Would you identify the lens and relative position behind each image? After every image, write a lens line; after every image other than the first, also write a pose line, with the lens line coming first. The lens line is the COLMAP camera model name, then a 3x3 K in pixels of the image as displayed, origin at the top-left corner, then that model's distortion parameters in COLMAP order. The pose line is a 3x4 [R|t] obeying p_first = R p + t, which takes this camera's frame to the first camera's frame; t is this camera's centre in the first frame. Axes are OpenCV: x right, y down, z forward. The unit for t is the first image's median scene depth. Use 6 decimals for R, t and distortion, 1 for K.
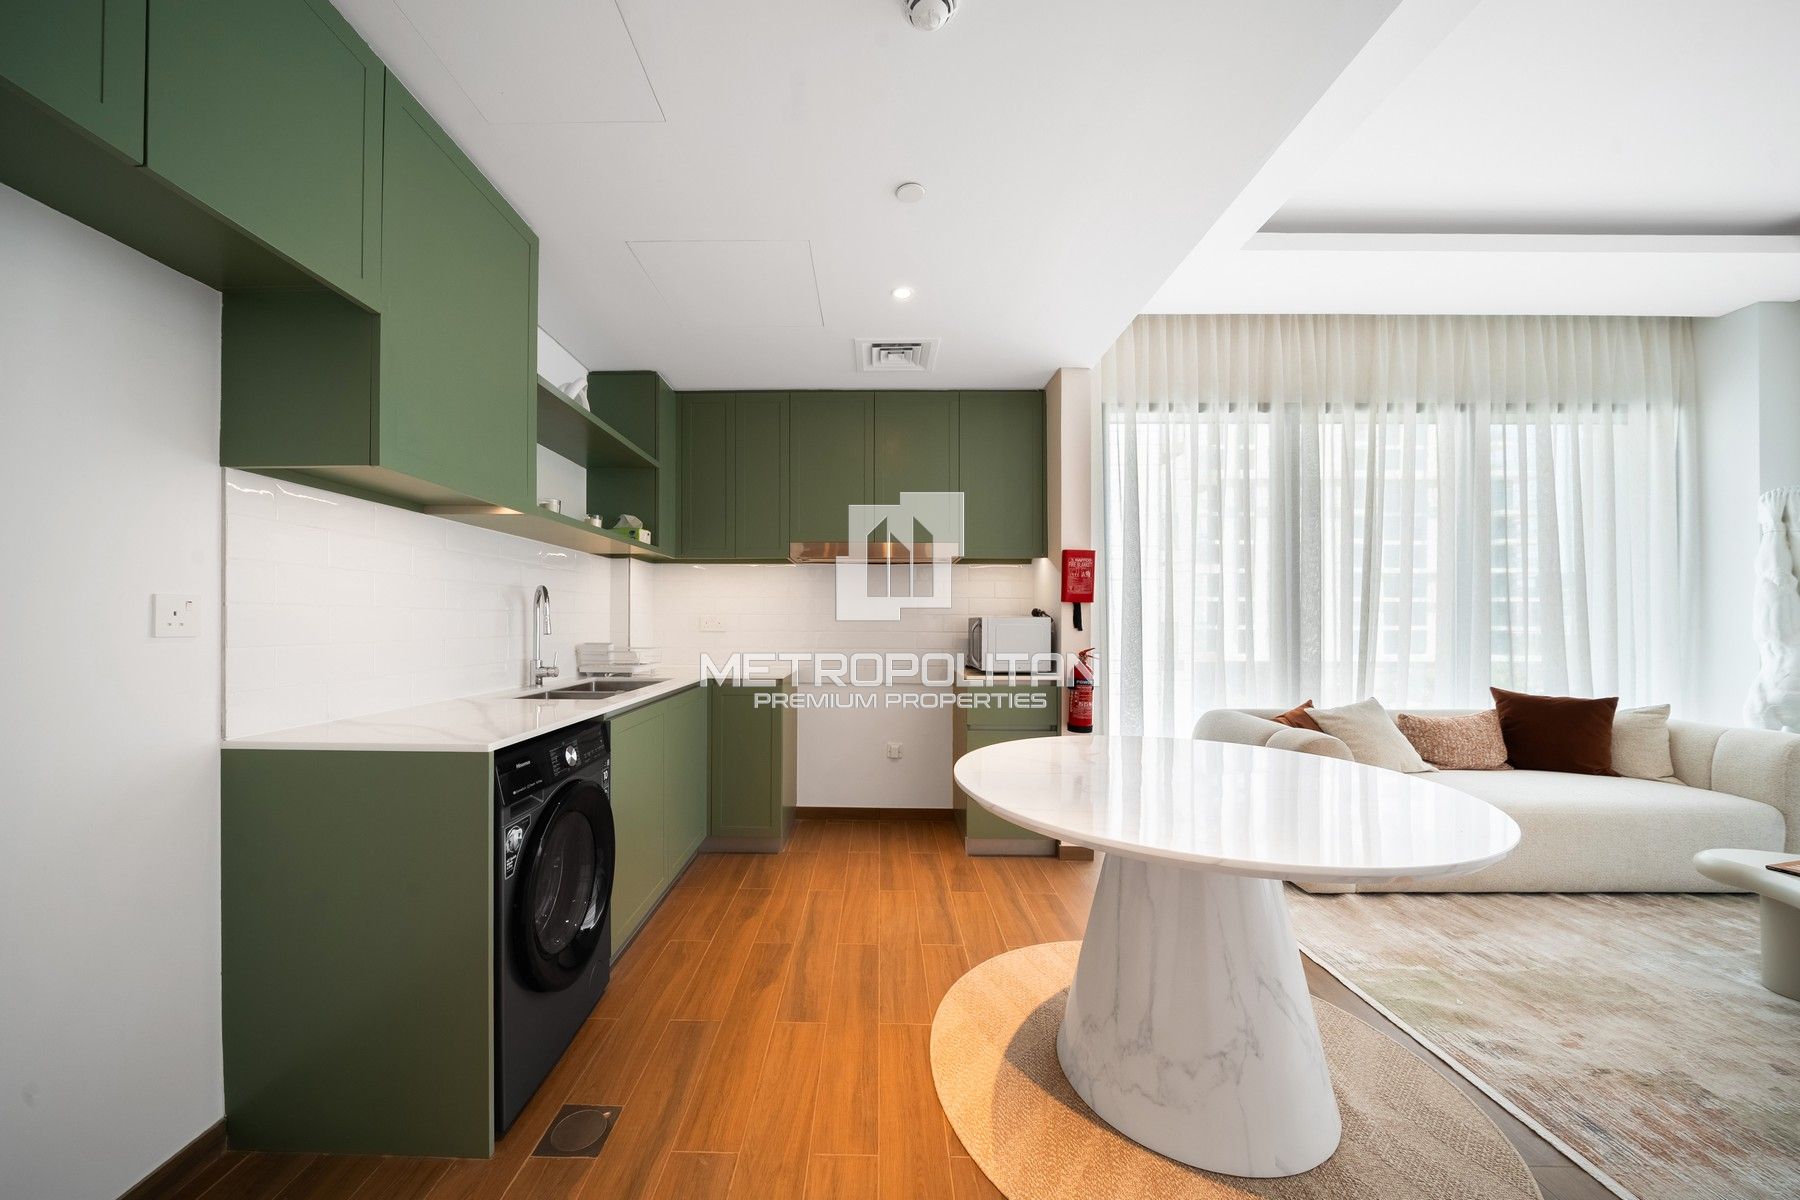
lens RADIAL K [[624.7, 0, 893.3], [0, 624.7, 616.3], [0, 0, 1]] dist [-0.005363, 0.000505]
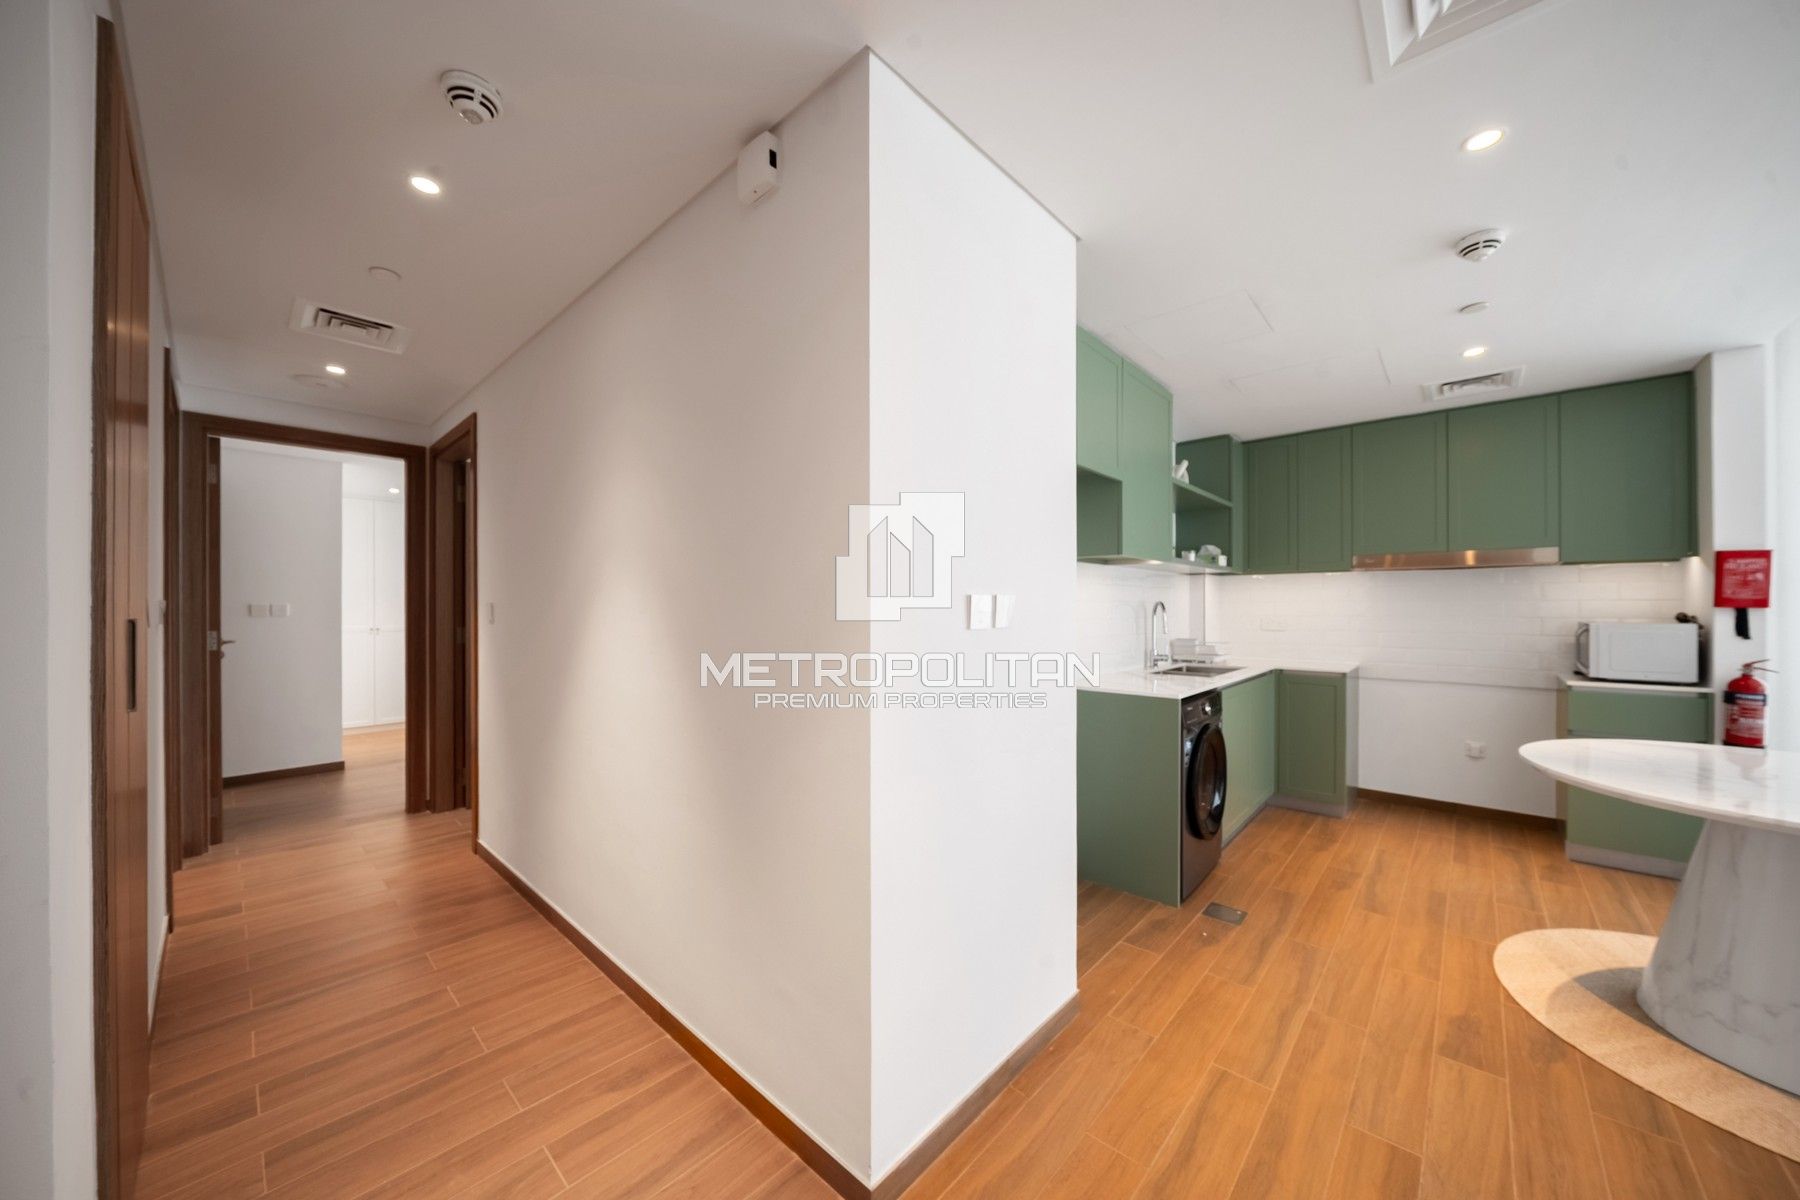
lens RADIAL K [[626.4, 0, 900.9], [0, 626.4, 613.5], [0, 0, 1]] dist [-0.005931, -0.000675]
pose [[0.721007, -0.001443, -0.692926, 0.049957], [0.012013, 0.999874, 0.010418, -0.049499], [0.692823, -0.015836, 0.720933, -0.623347]]
